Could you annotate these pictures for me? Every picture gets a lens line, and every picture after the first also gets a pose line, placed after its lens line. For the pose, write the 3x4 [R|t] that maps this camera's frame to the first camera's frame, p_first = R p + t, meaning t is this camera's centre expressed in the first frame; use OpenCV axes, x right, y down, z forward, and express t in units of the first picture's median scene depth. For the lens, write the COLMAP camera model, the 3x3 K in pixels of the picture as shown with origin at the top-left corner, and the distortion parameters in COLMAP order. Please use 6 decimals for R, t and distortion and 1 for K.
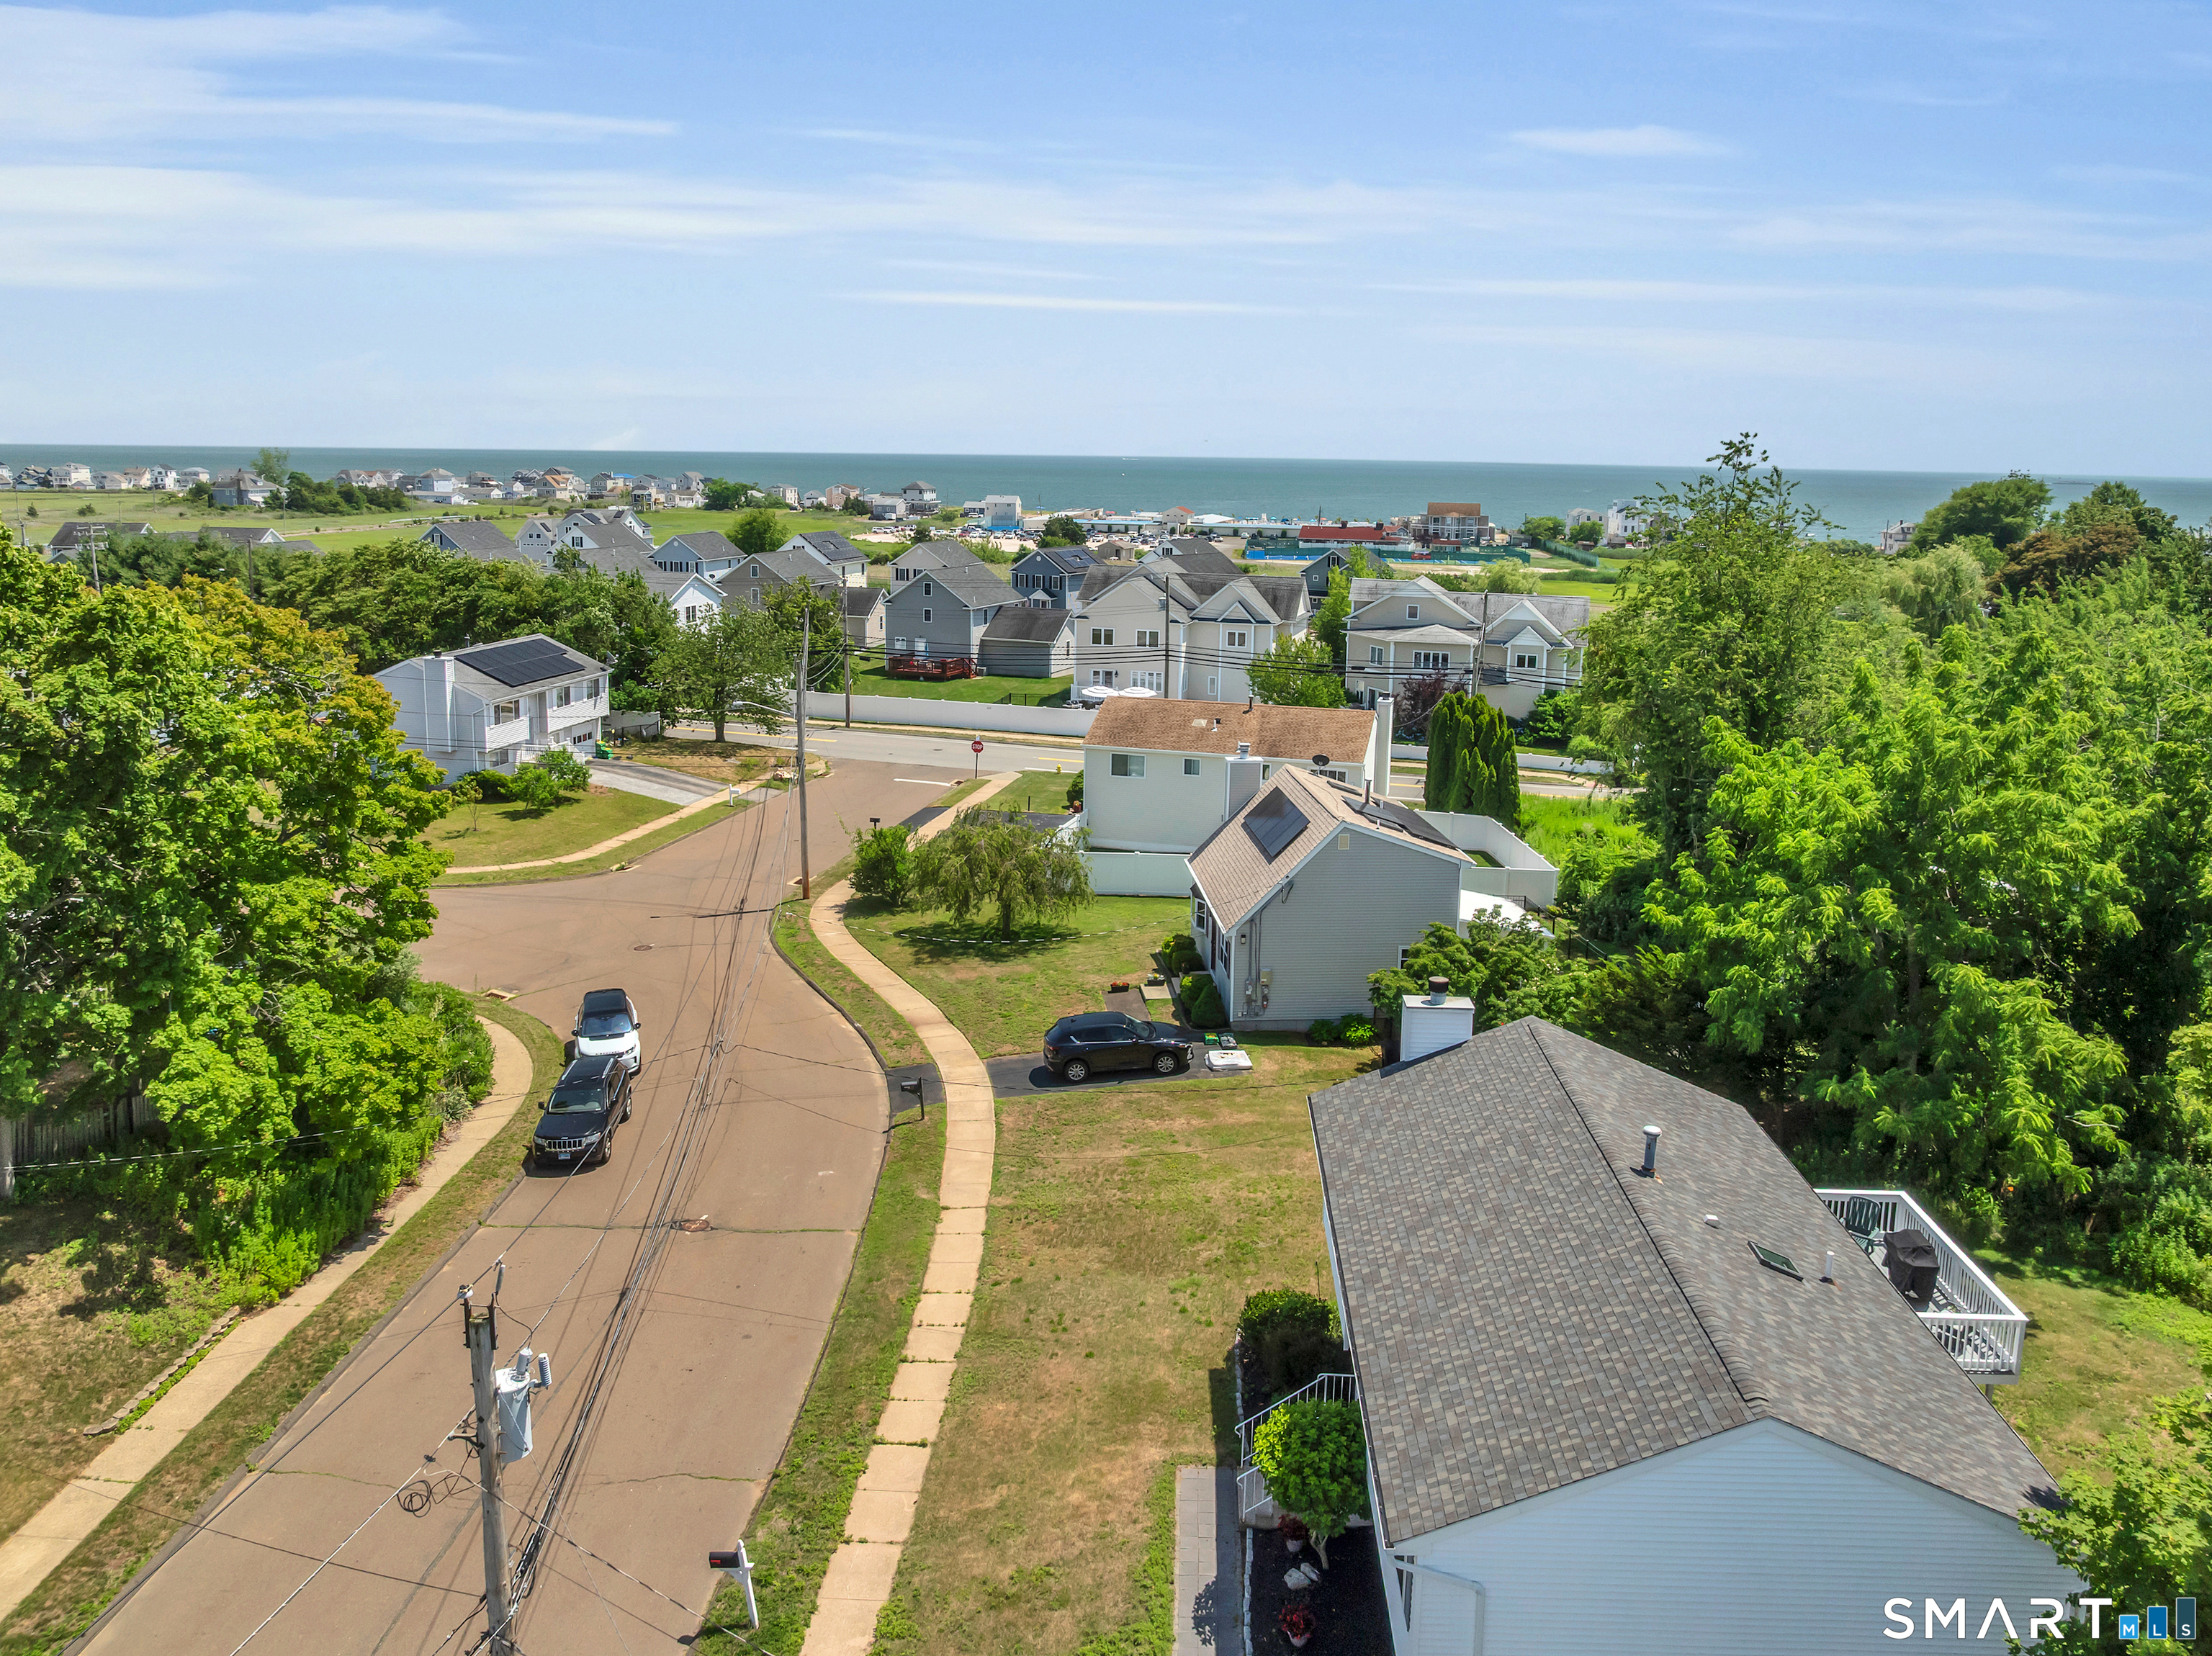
lens RADIAL K [[1555.9, 0, 1107.7], [0, 1555.9, 758.6], [0, 0, 1]] dist [-0.047637, -0.001326]
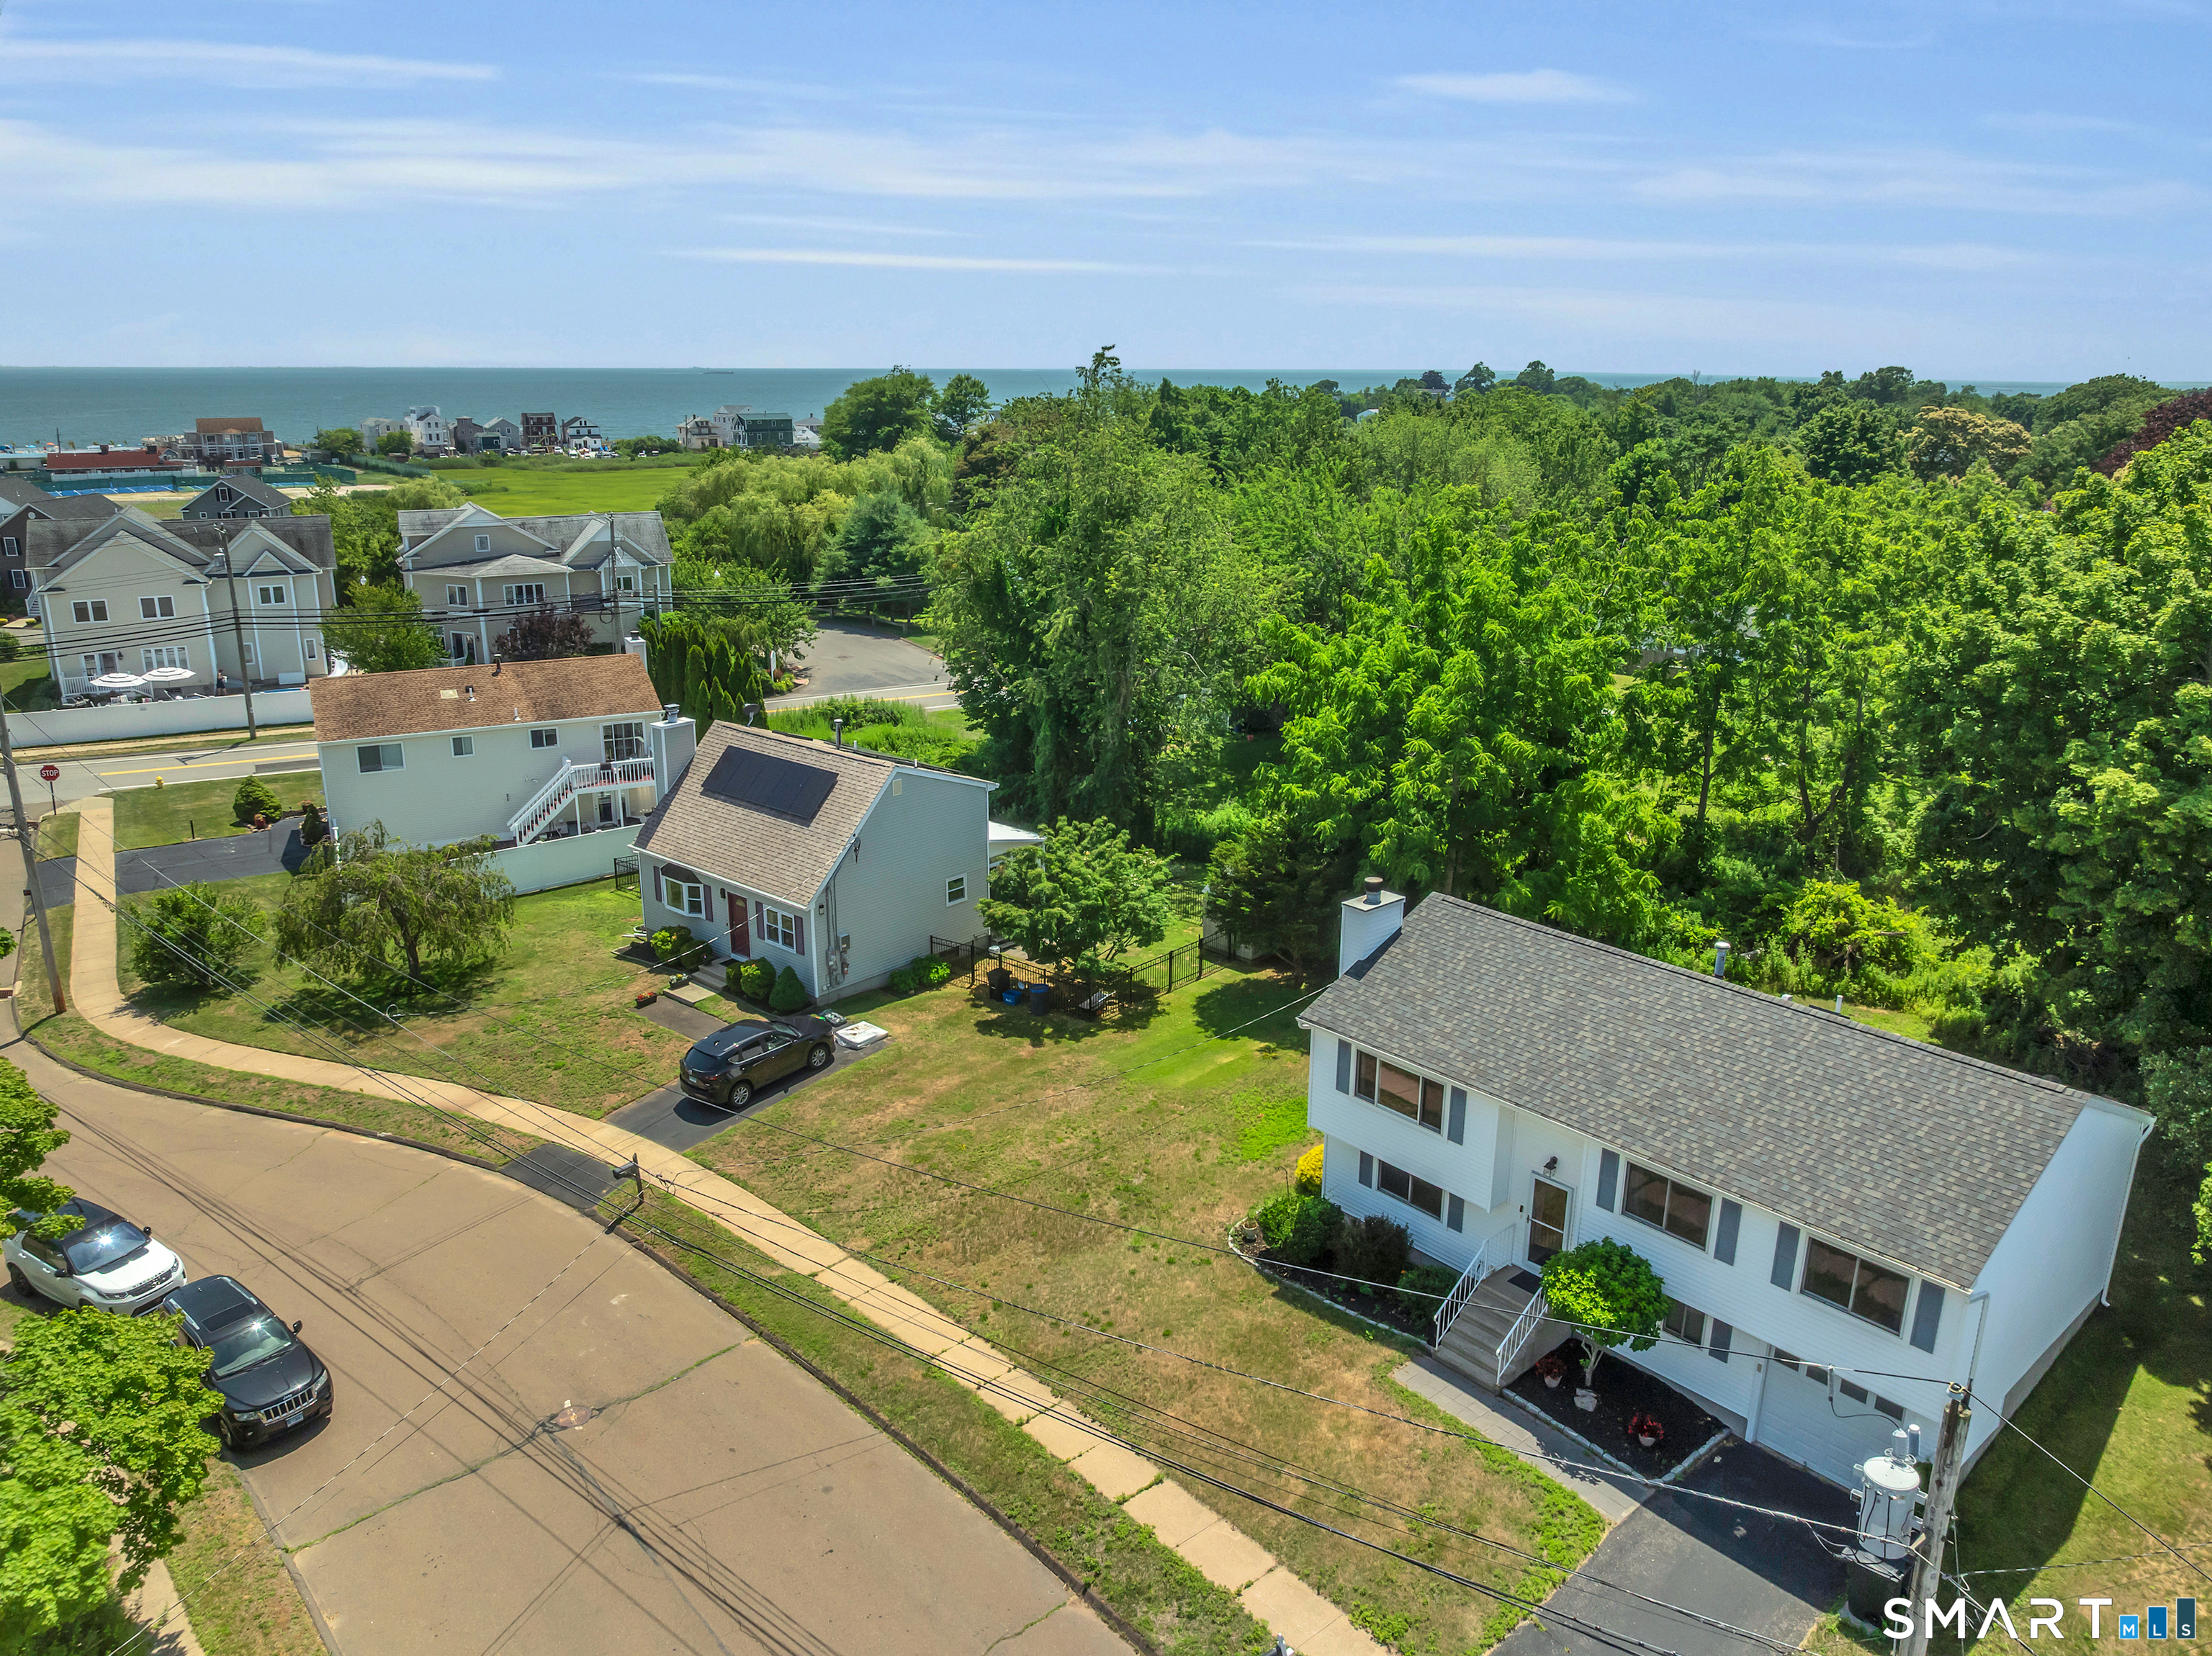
lens RADIAL K [[1526.8, 0, 1110.3], [0, 1526.8, 892.8], [0, 0, 1]] dist [-0.039051, -0.000956]
pose [[0.729512, -0.231395, 0.643637, -0.384514], [0.133668, 0.971121, 0.197627, -0.053160], [-0.670779, -0.058138, 0.739375, 0.209051]]
